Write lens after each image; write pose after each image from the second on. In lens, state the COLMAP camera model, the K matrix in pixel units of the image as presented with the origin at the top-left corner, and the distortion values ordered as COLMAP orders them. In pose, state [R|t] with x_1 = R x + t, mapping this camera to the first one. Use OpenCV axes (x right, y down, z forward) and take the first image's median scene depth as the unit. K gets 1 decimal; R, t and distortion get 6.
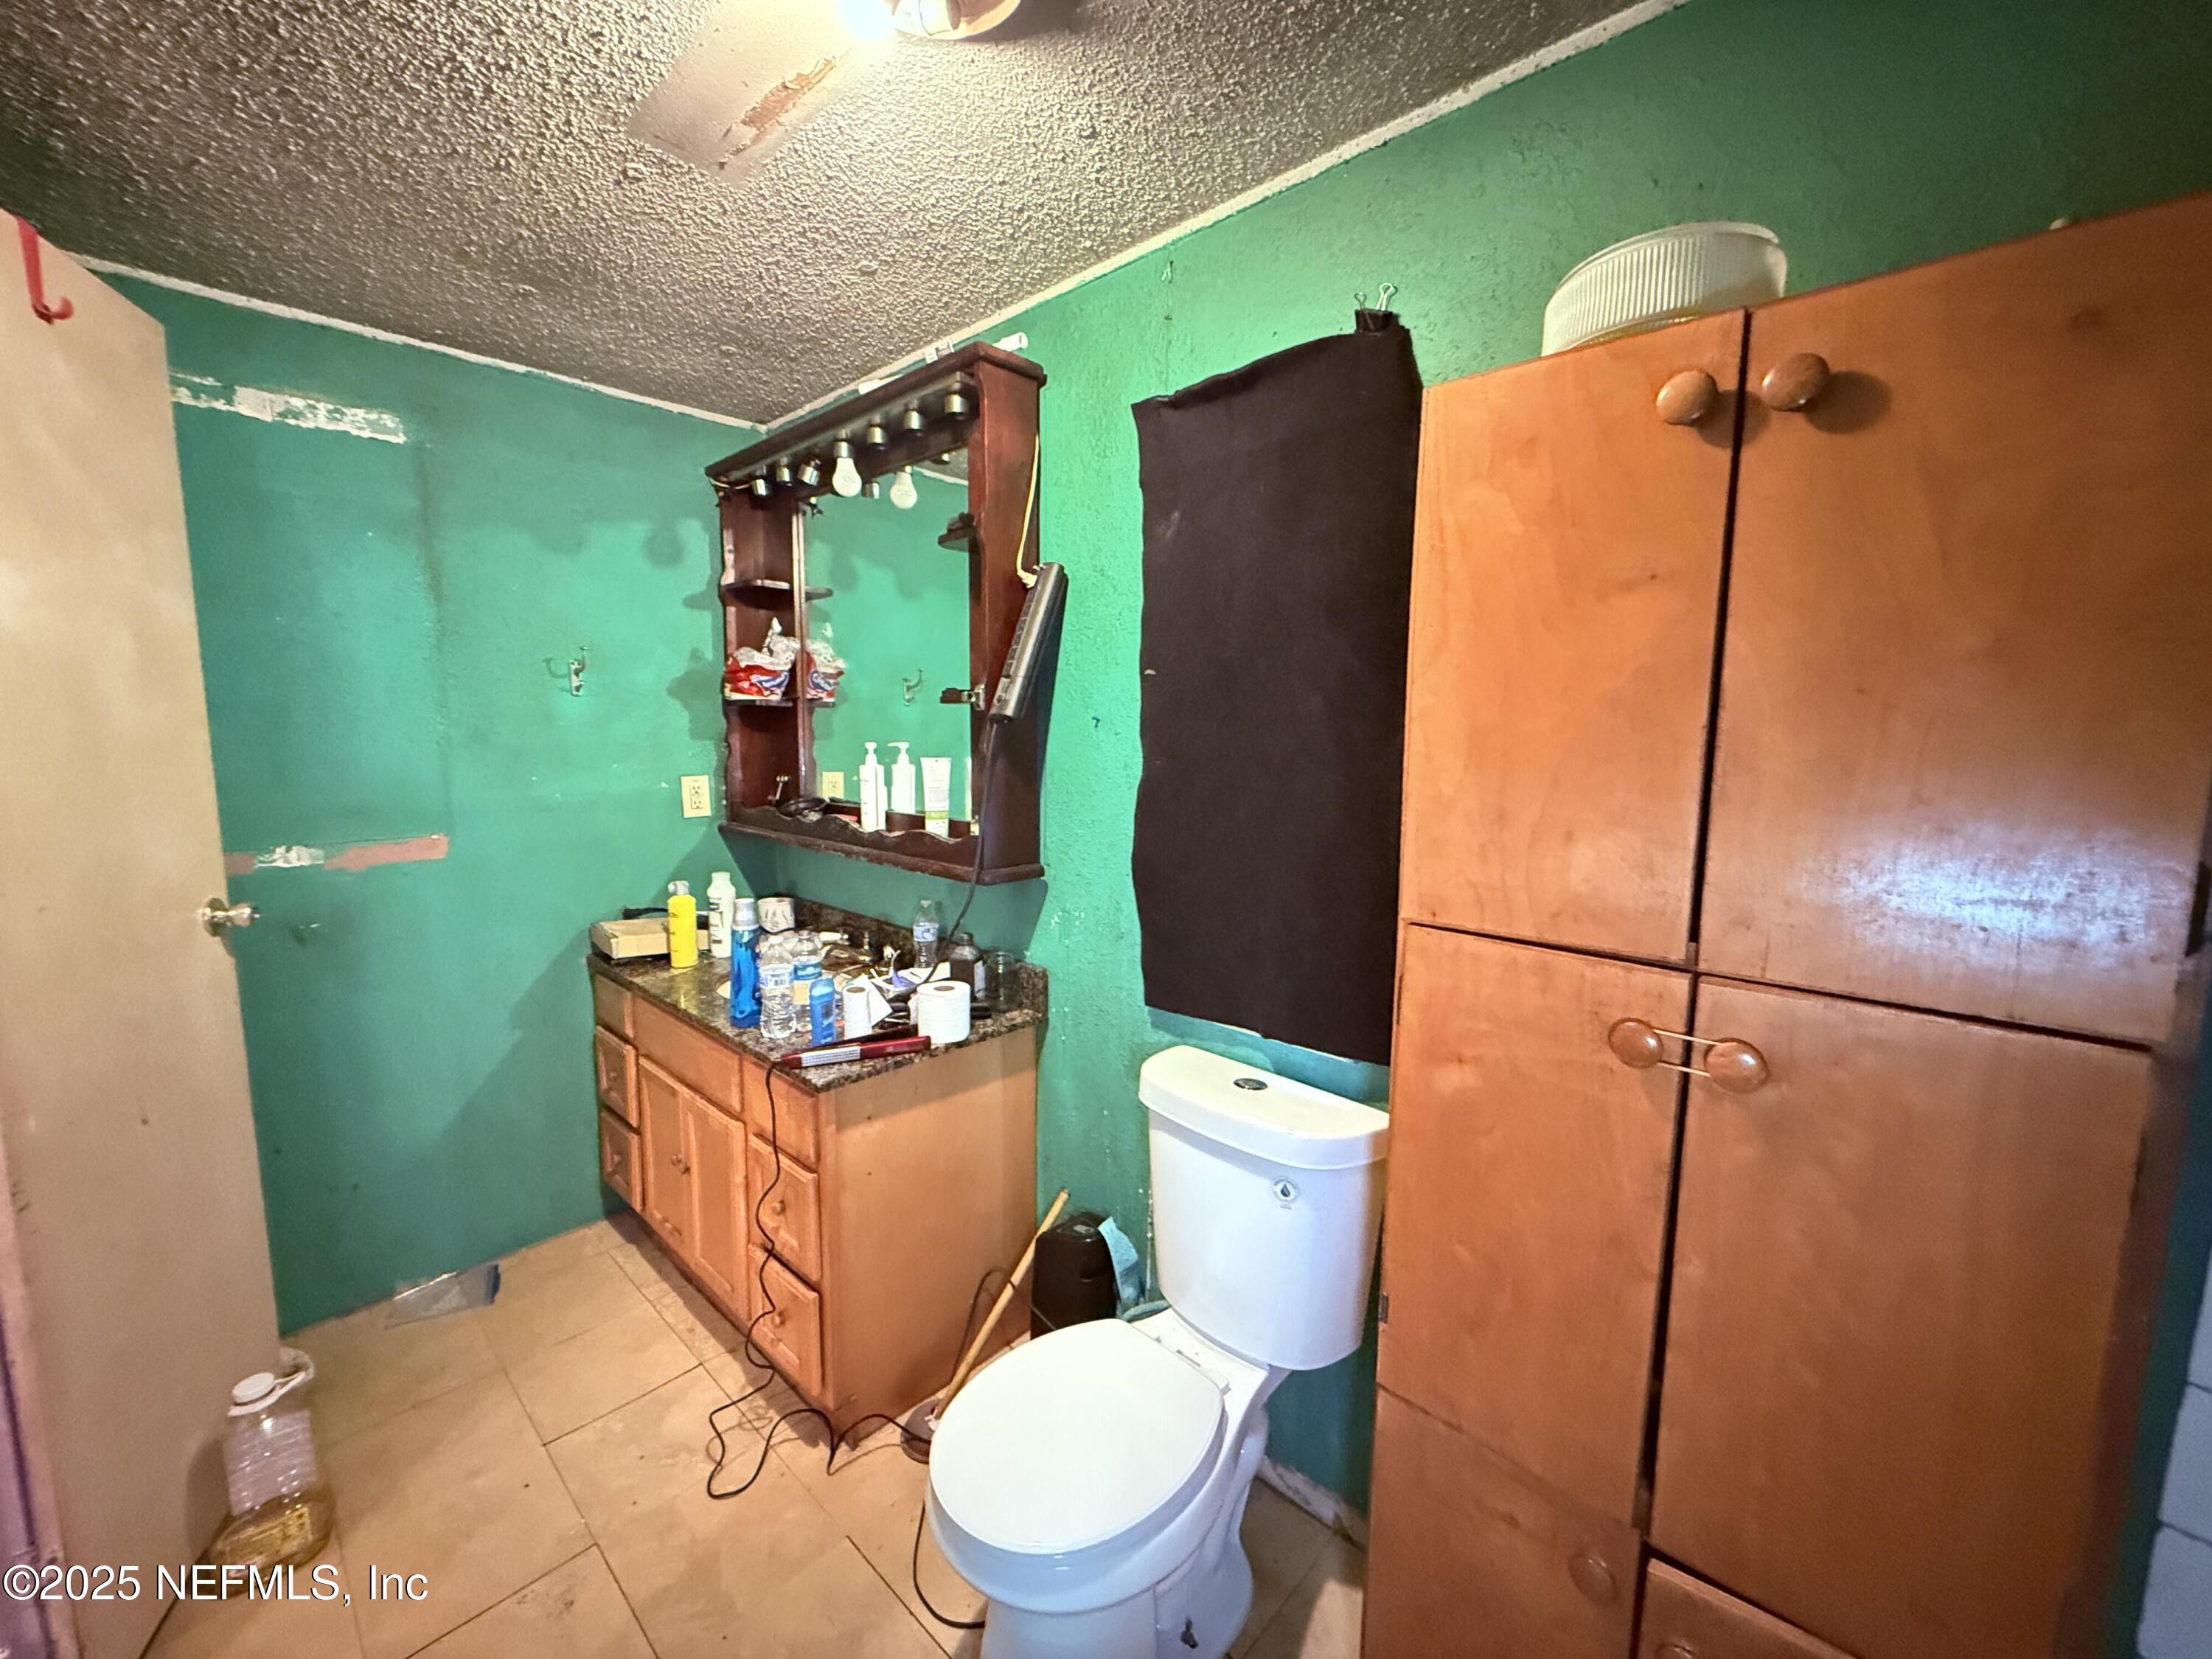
lens RADIAL K [[878.8, 0, 1104.9], [0, 878.8, 830.8], [0, 0, 1]] dist [-0.002116, 0.000160]
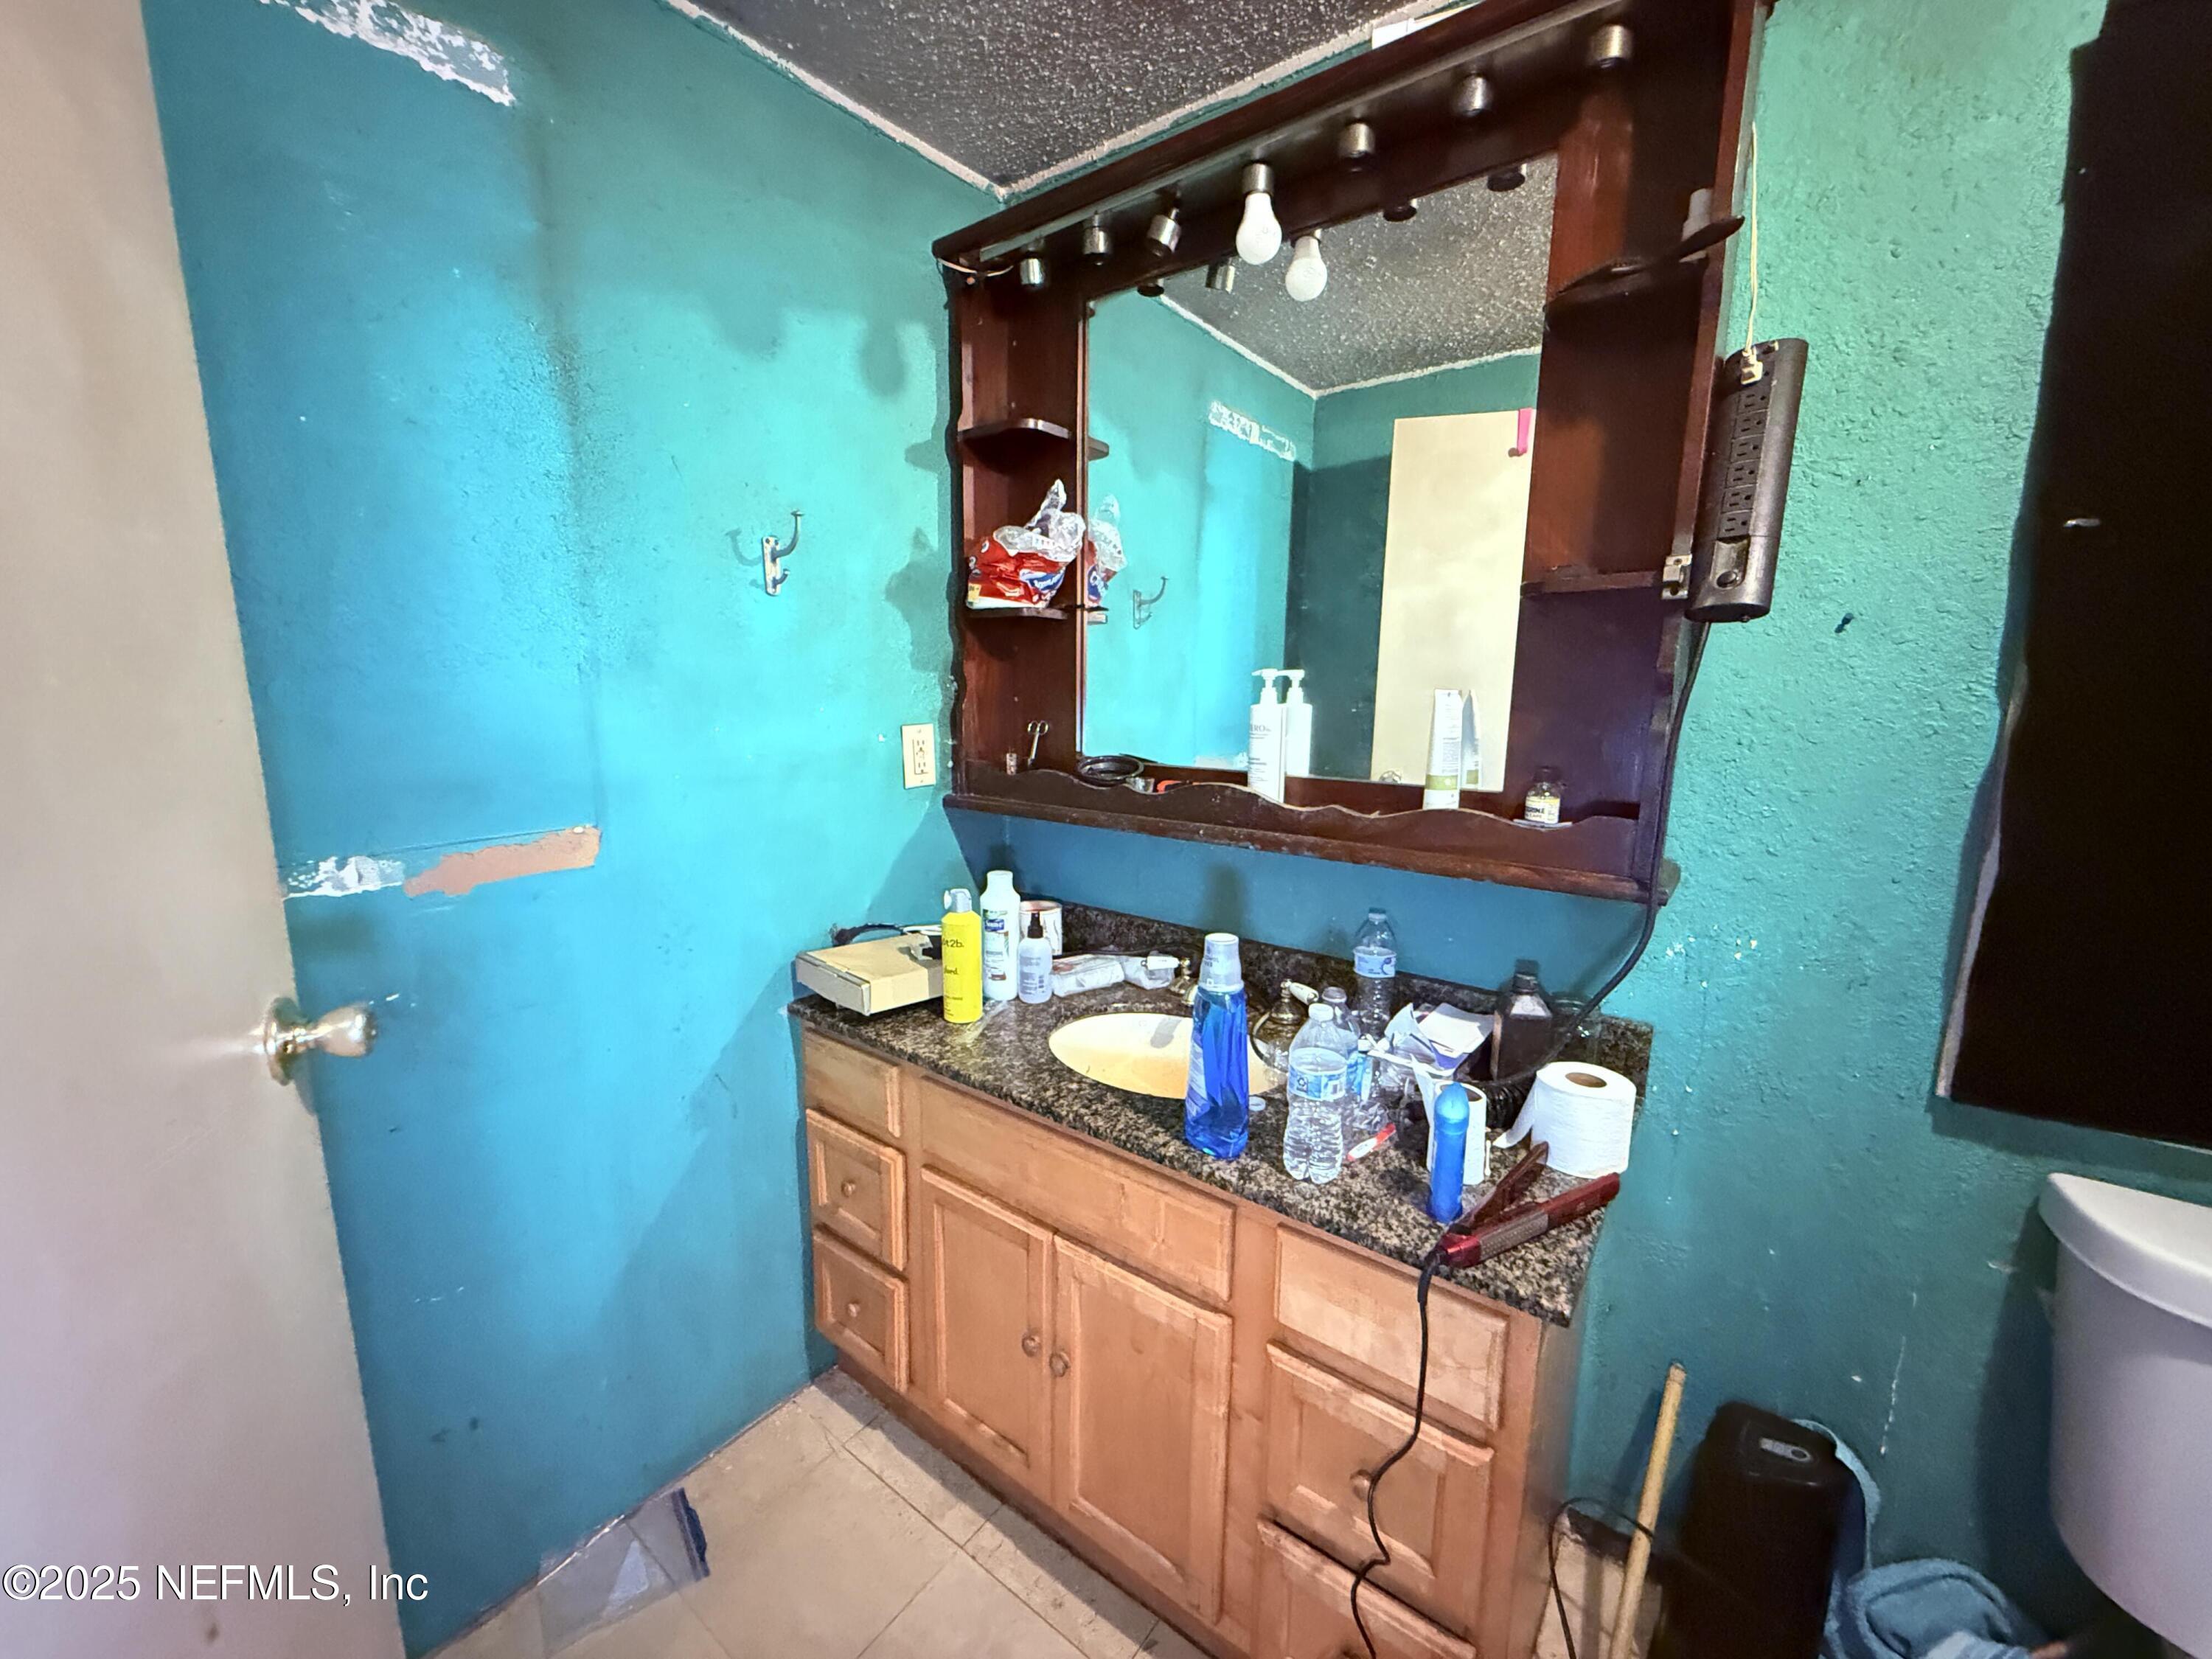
lens RADIAL K [[878.8, 0, 1102.1], [0, 878.8, 831.4], [0, 0, 1]] dist [-0.002116, 0.000160]
pose [[0.995365, -0.018230, 0.094430, -0.442933], [0.013130, 0.998436, 0.054347, -0.017950], [-0.095273, -0.052855, 0.994047, 0.361557]]
